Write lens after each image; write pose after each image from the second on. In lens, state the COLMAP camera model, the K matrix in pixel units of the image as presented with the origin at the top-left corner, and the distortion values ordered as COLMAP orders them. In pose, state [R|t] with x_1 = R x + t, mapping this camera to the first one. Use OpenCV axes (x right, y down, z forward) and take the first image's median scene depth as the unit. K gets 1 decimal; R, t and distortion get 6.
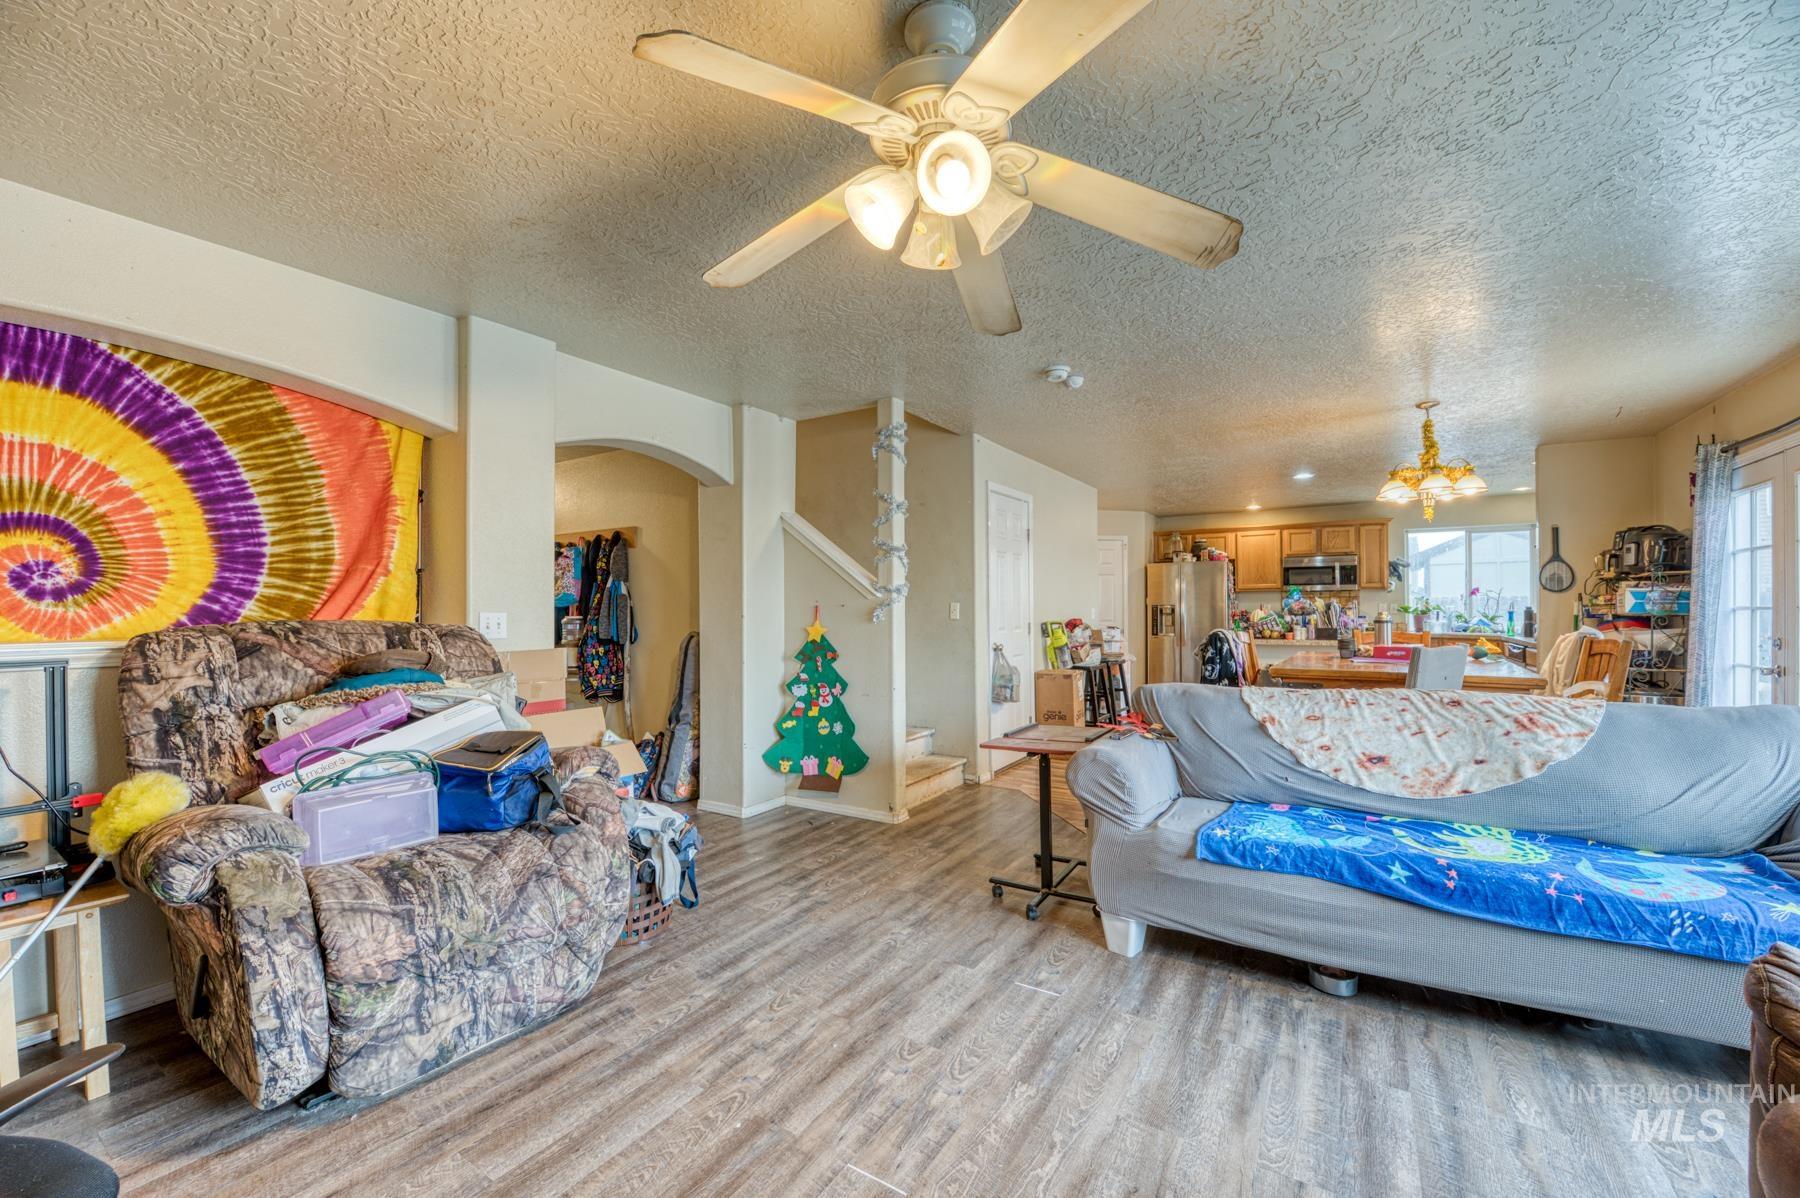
lens RADIAL K [[718.4, 0, 931.2], [0, 718.4, 608.5], [0, 0, 1]] dist [-0.027422, -0.000159]
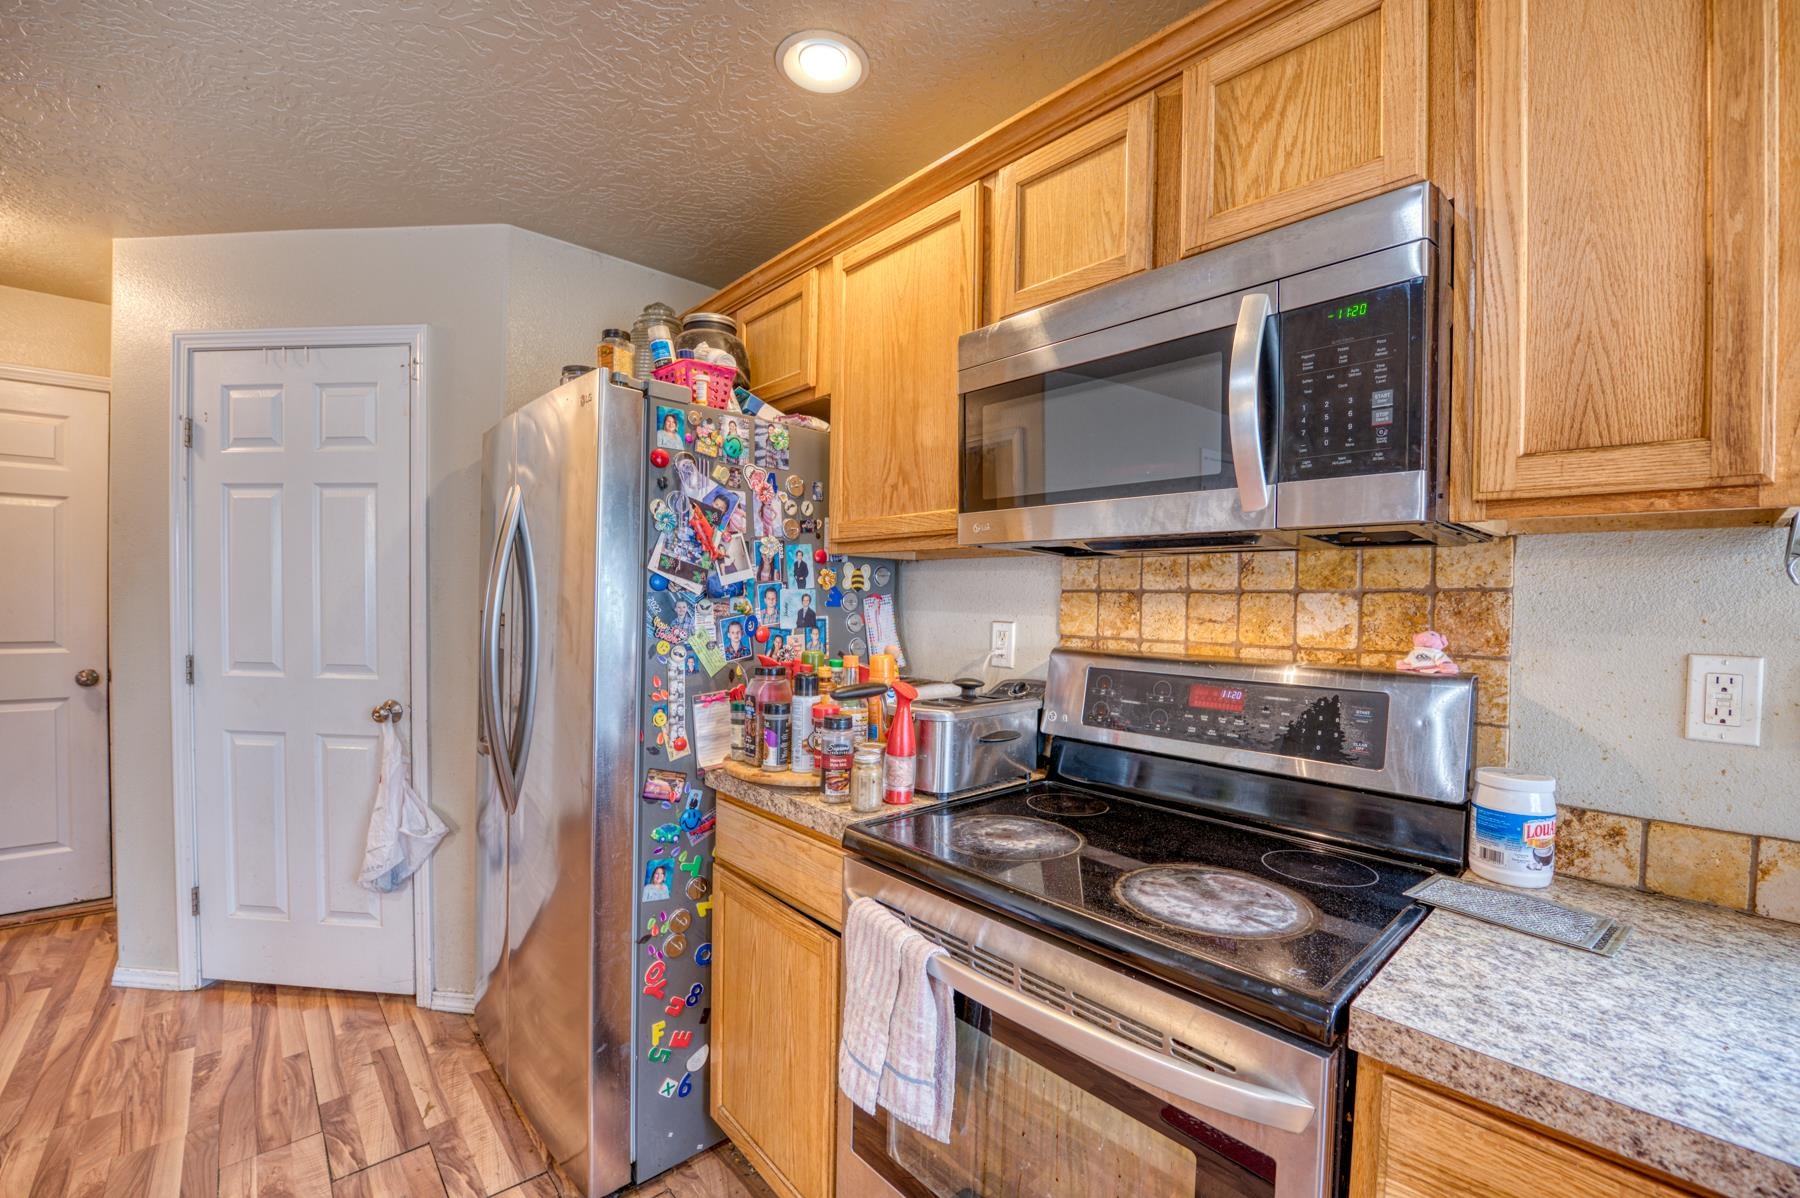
lens RADIAL K [[767.3, 0, 903.8], [0, 767.3, 611.6], [0, 0, 1]] dist [-0.024875, -0.000368]
pose [[0.959731, 0.030605, -0.279248, 0.468262], [-0.025297, 0.999425, 0.022595, -0.011715], [0.279779, -0.014621, 0.959953, 0.734119]]
